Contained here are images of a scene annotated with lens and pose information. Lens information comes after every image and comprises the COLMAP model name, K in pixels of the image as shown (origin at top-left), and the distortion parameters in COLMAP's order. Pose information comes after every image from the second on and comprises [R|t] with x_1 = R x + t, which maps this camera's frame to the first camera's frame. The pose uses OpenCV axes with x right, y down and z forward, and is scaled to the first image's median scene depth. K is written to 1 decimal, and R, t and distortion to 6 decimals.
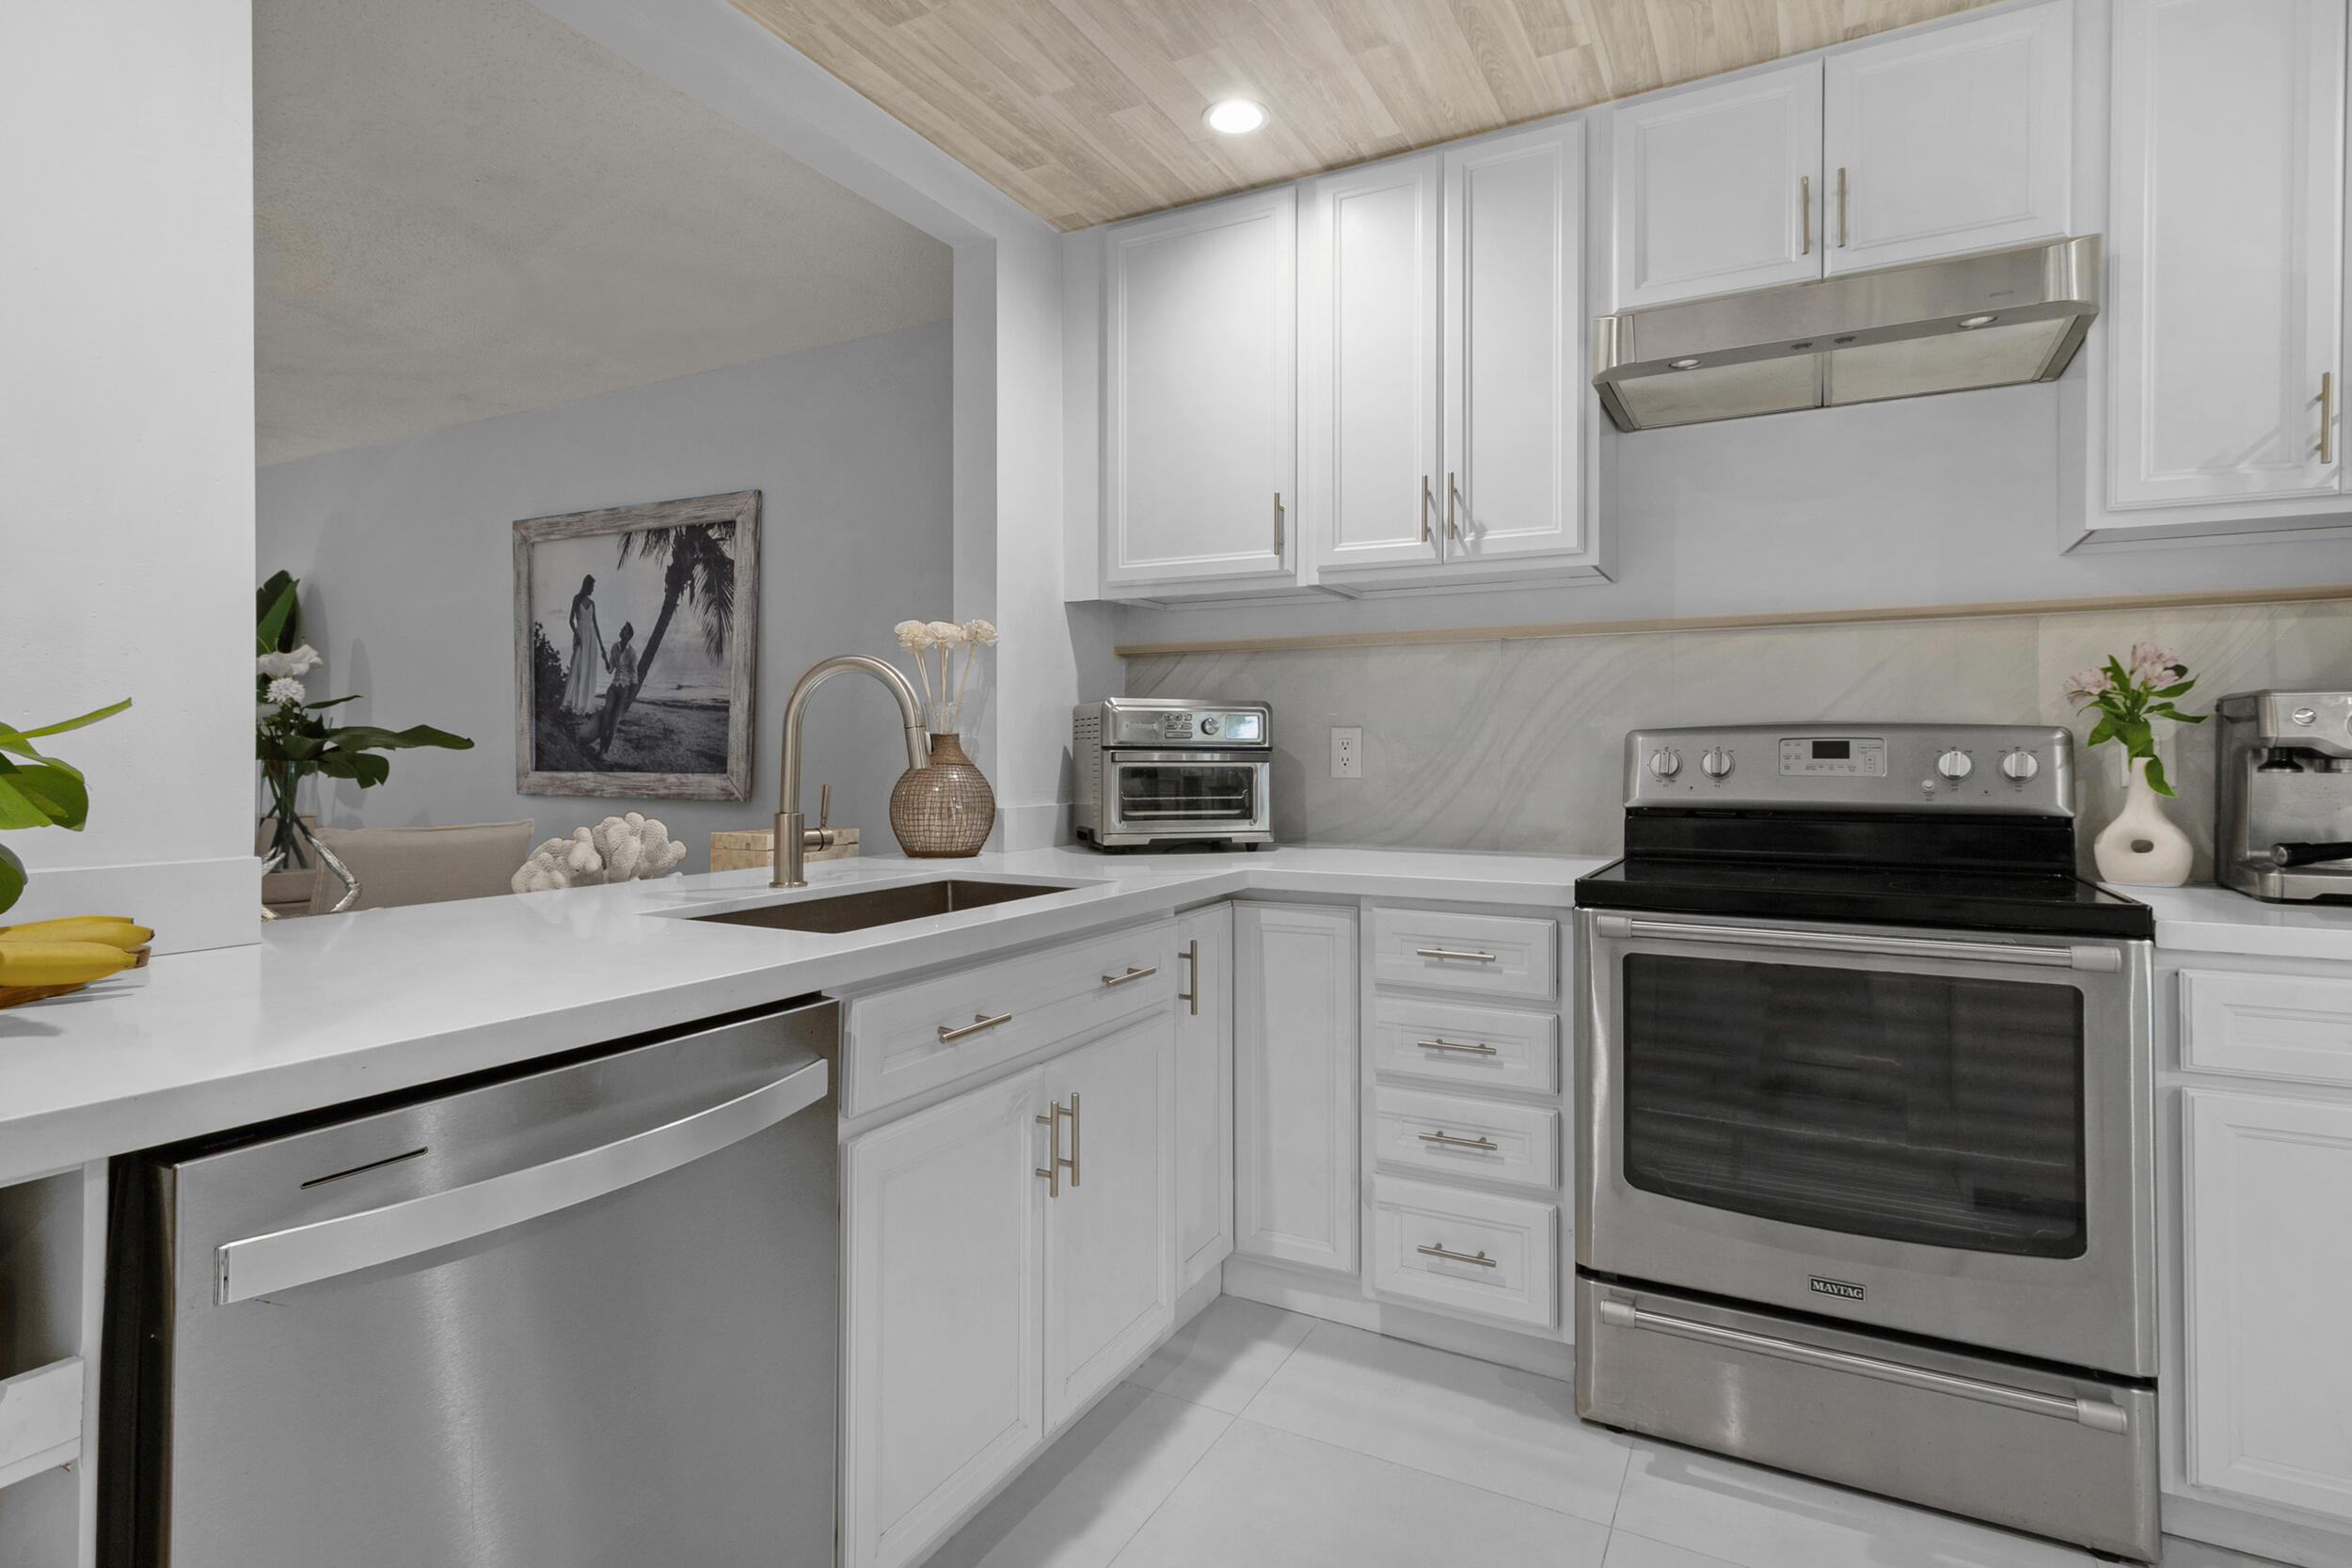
lens RADIAL K [[1180.0, 0, 1182.8], [0, 1180.0, 752.1], [0, 0, 1]] dist [0.001011, 0.000584]
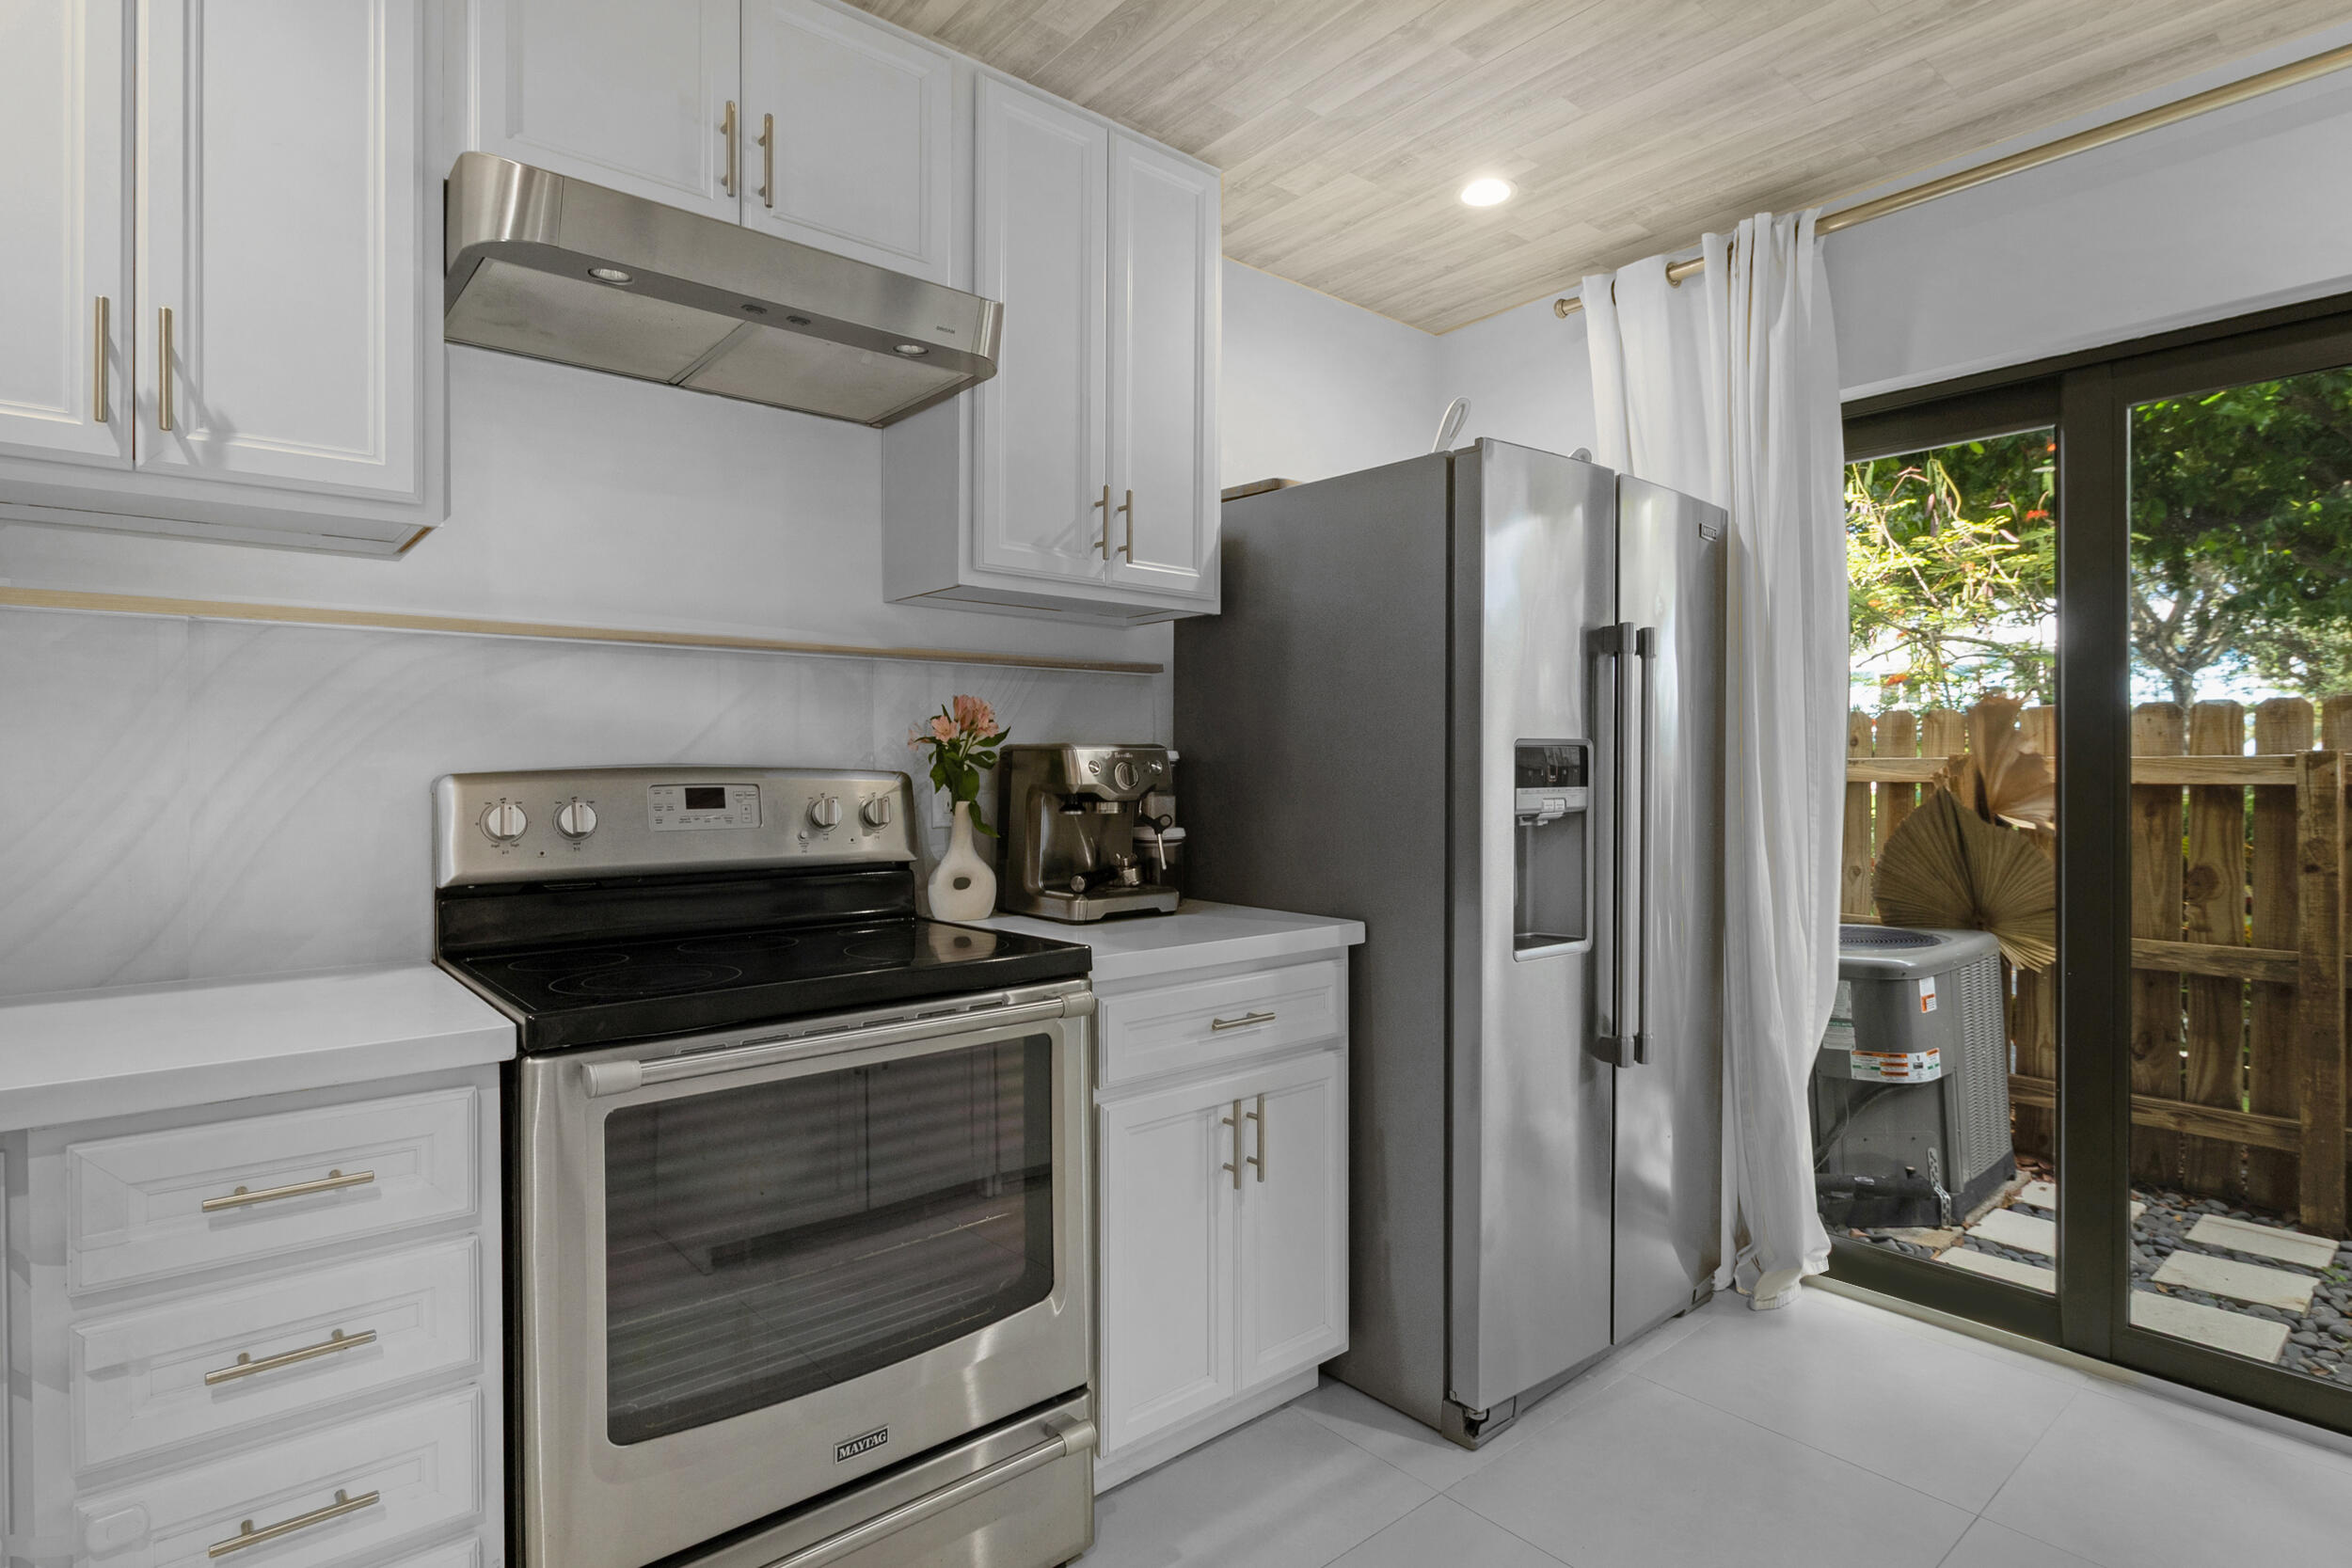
lens RADIAL K [[1212.5, 0, 1226.5], [0, 1212.5, 775.7], [0, 0, 1]] dist [-0.000542, -0.003012]
pose [[0.361094, -0.006583, 0.932506, -0.134423], [-0.000349, 0.999974, 0.007194, -0.026689], [-0.932529, -0.002924, 0.361082, 0.375067]]
